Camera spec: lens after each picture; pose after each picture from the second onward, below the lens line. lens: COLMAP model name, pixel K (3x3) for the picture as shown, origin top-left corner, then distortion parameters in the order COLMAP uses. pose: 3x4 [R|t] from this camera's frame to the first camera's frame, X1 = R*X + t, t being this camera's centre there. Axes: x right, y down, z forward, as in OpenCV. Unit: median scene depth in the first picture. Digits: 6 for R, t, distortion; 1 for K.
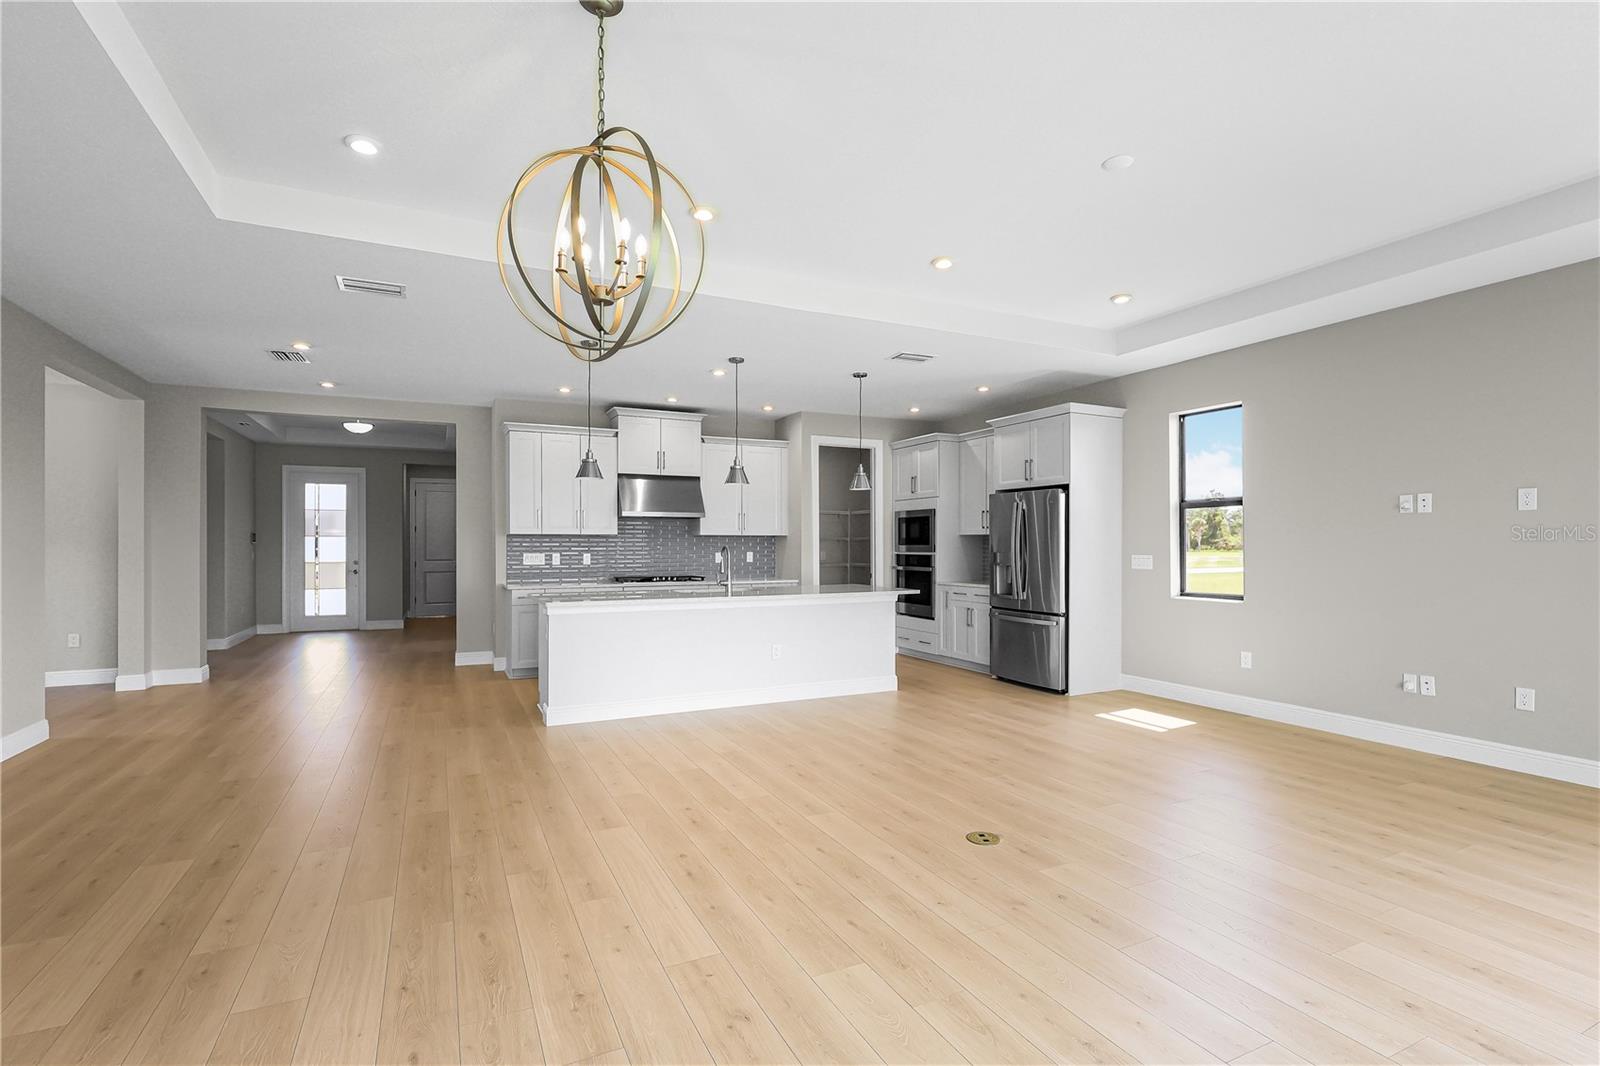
lens RADIAL K [[746.2, 0, 795.8], [0, 746.2, 541.1], [0, 0, 1]] dist [-0.002870, -0.000047]
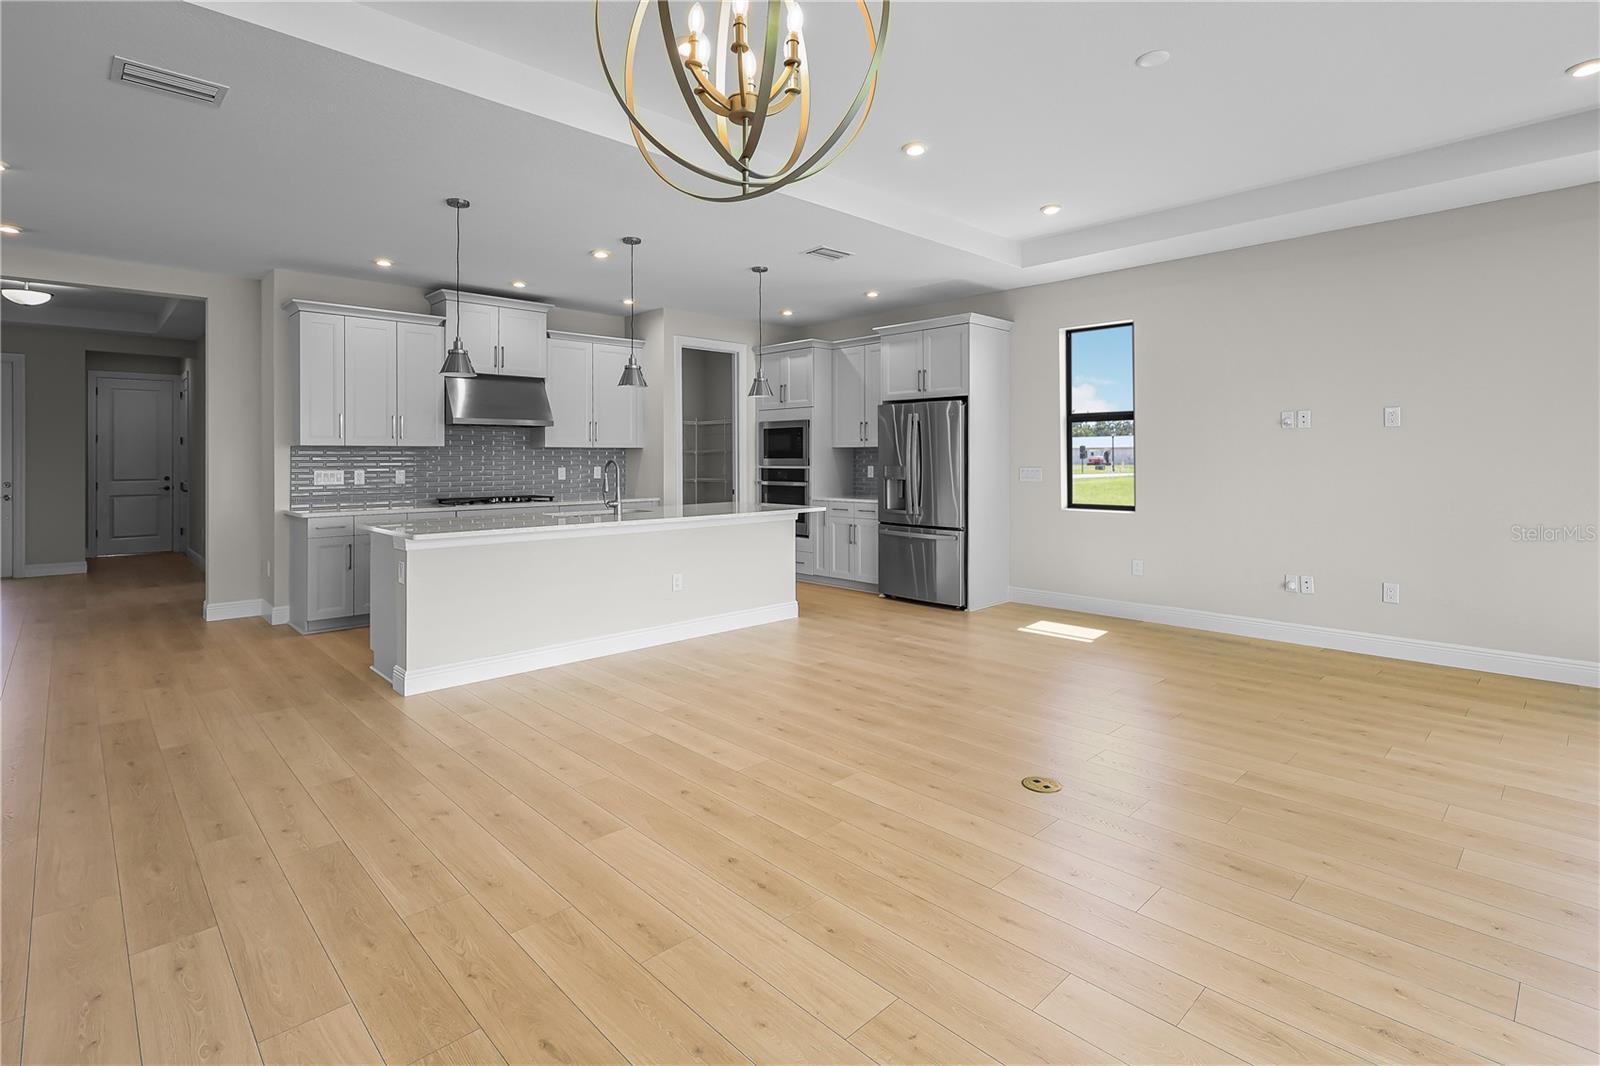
lens RADIAL K [[769.7, 0, 794.2], [0, 769.7, 452.9], [0, 0, 1]] dist [-0.006289, 0.000768]
pose [[0.952317, -0.000532, 0.305110, -0.129479], [0.000930, 0.999999, -0.001159, -0.000250], [-0.305109, 0.001387, 0.952317, 0.085279]]
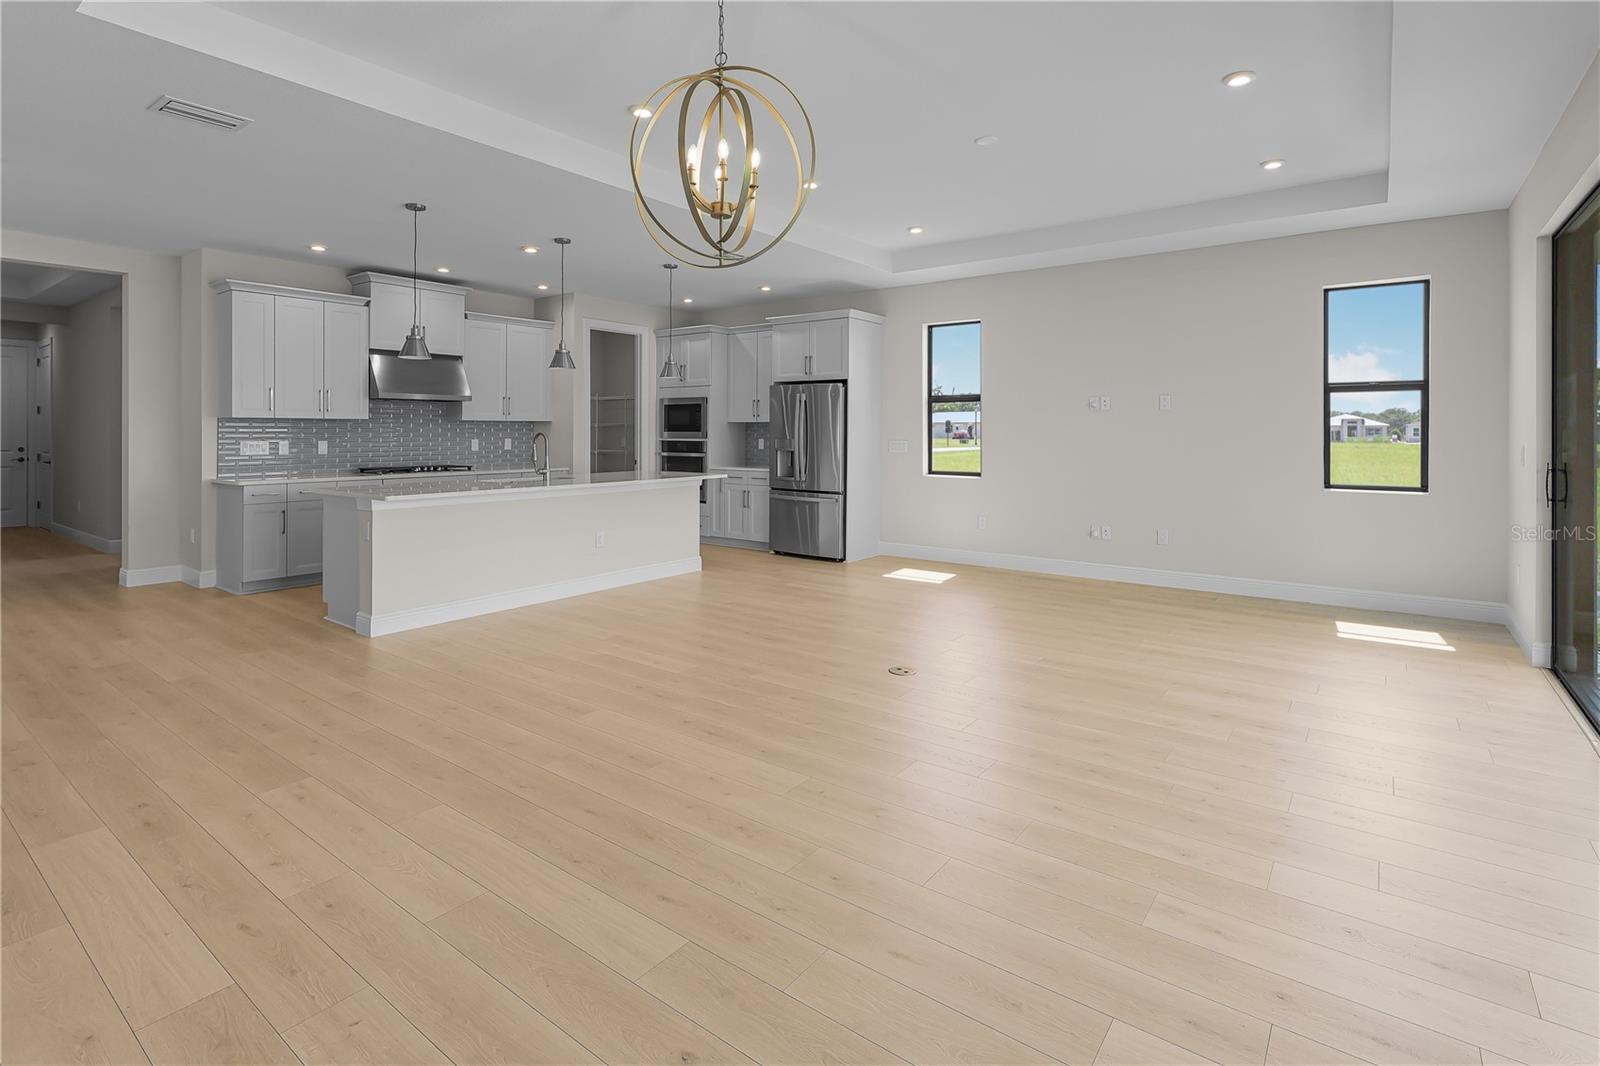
lens RADIAL K [[777.0, 0, 789.4], [0, 777.0, 432.1], [0, 0, 1]] dist [-0.005384, 0.000557]
pose [[0.893316, 0.001636, 0.449425, -0.203622], [-0.005081, 0.999966, 0.006458, -0.001745], [-0.449400, -0.008052, 0.893295, -0.025522]]
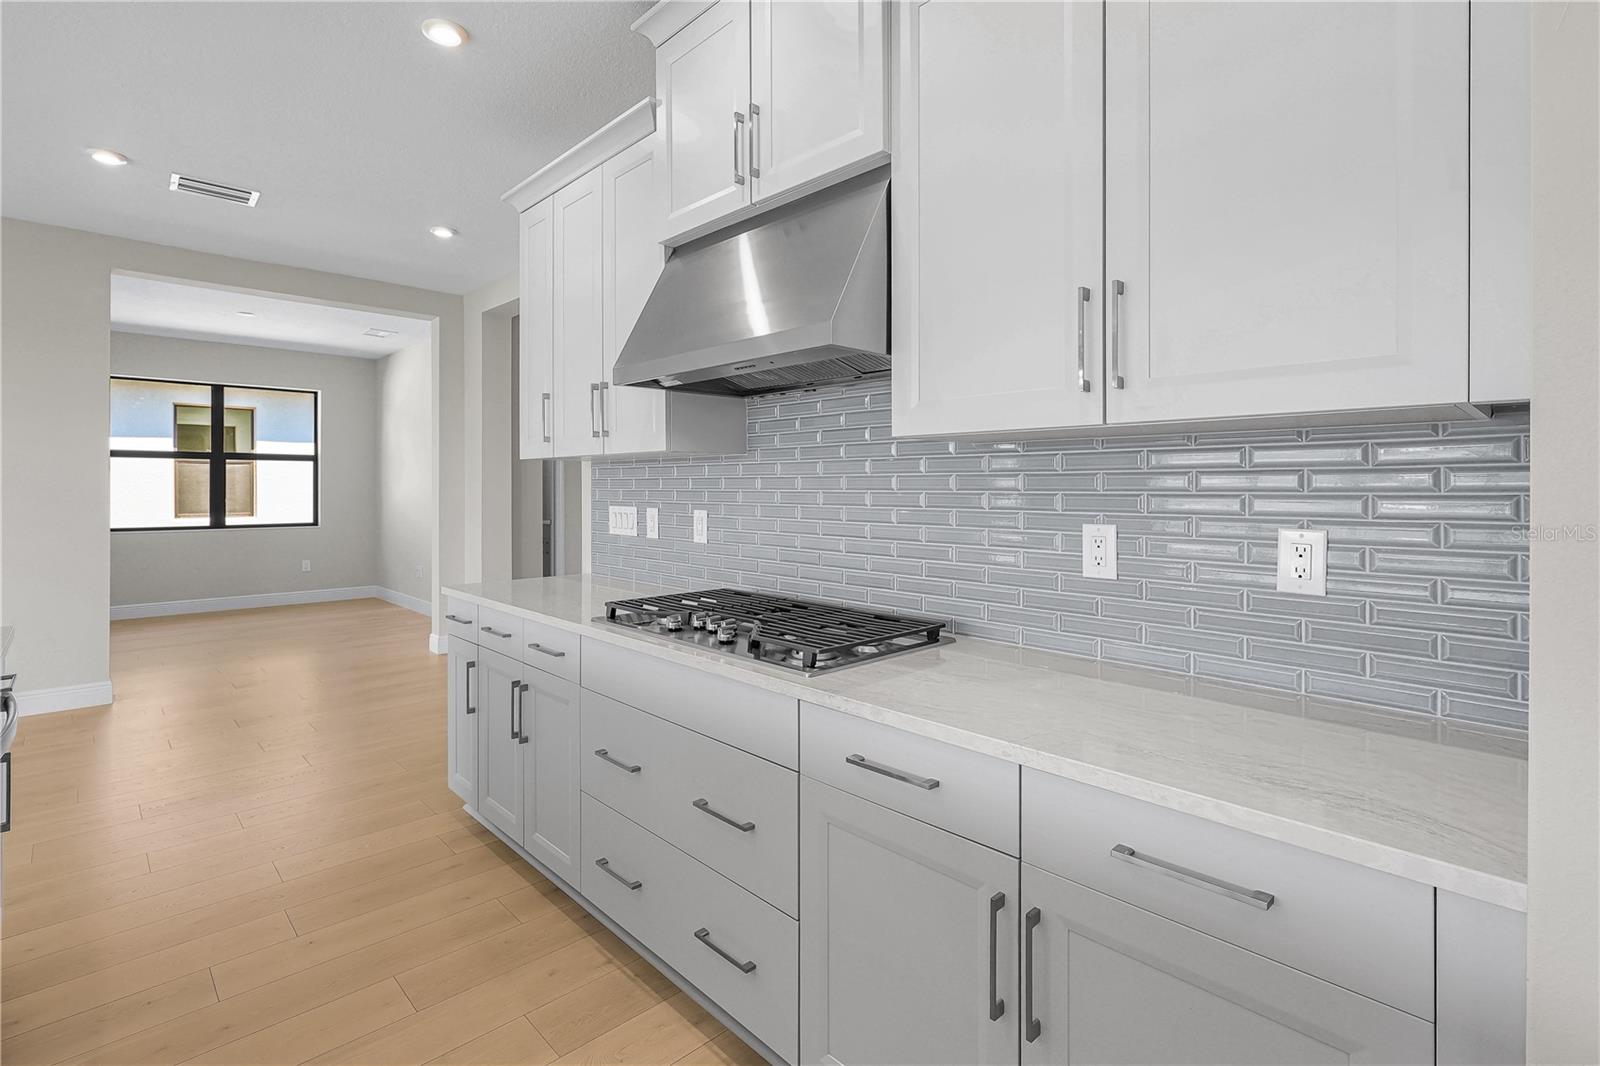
lens RADIAL K [[758.7, 0, 797.2], [0, 758.7, 492.3], [0, 0, 1]] dist [-0.000690, 0.000242]
pose [[0.307973, 0.007132, -0.951368, 0.067059], [0.001546, 0.999967, 0.007997, 0.005506], [0.951394, -0.003934, 0.307952, 0.940409]]
